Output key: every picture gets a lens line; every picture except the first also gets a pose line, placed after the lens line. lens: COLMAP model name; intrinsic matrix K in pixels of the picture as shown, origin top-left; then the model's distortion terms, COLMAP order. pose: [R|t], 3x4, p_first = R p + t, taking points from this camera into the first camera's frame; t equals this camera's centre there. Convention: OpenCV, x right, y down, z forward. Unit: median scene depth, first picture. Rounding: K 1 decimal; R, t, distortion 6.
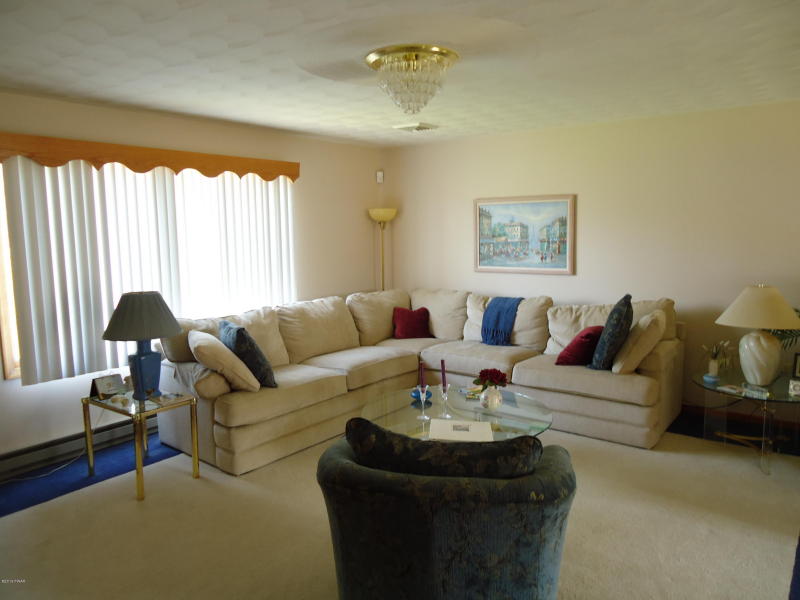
lens RADIAL K [[583.2, 0, 398.7], [0, 583.2, 299.9], [0, 0, 1]] dist [-0.002996, 0.003386]
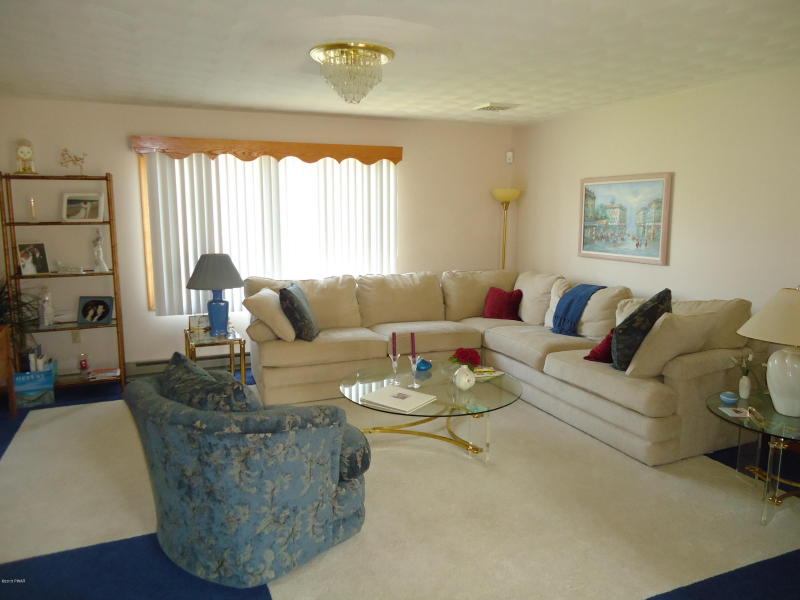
lens RADIAL K [[583.2, 0, 400.5], [0, 583.2, 298.1], [0, 0, 1]] dist [-0.002996, 0.003386]
pose [[0.867466, 0.090727, -0.489153, 0.416033], [-0.074865, 0.995840, 0.051939, -0.010041], [0.491831, -0.008435, 0.870650, 0.045596]]
